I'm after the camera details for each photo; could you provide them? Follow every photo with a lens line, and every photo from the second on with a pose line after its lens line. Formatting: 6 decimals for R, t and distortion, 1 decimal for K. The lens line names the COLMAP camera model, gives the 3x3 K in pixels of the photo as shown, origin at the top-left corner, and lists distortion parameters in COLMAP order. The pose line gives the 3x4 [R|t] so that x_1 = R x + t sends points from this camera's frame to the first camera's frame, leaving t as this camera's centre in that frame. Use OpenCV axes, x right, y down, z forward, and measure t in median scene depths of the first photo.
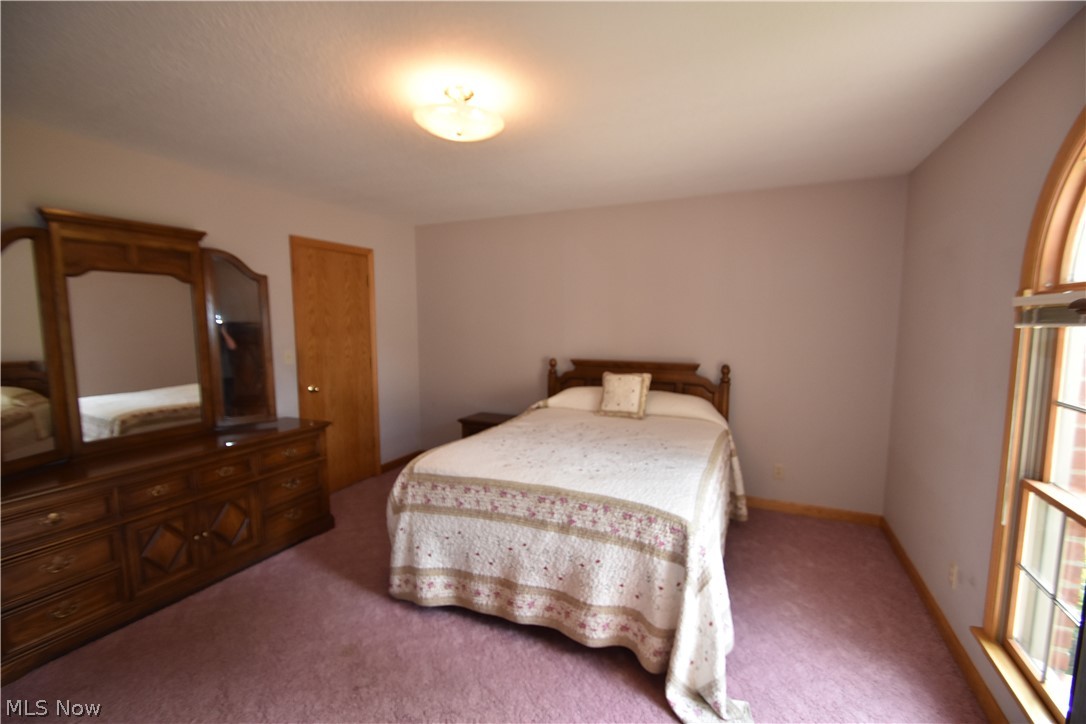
lens RADIAL K [[477.1, 0, 538.8], [0, 477.1, 368.8], [0, 0, 1]] dist [0.021626, -0.020453]
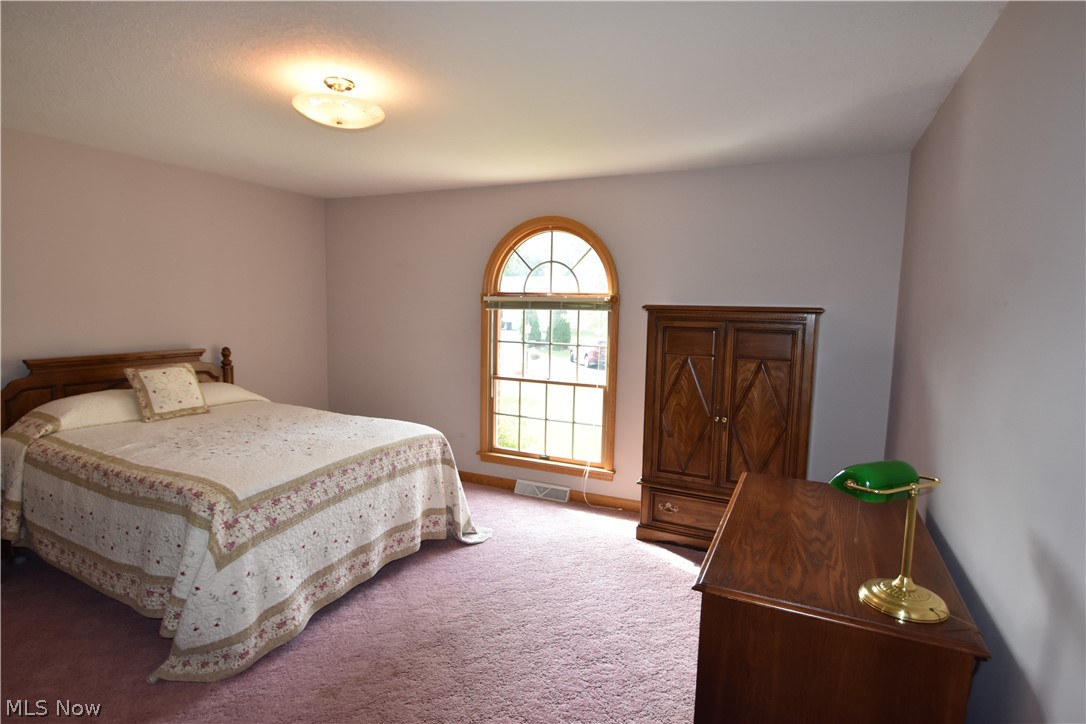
lens RADIAL K [[589.8, 0, 543.5], [0, 589.8, 369.5], [0, 0, 1]] dist [-0.019442, 0.000064]
pose [[-0.017193, -0.104694, 0.994356, -1.370598], [0.082279, 0.990982, 0.105761, -0.061090], [-0.996461, 0.083633, -0.008424, 0.577465]]
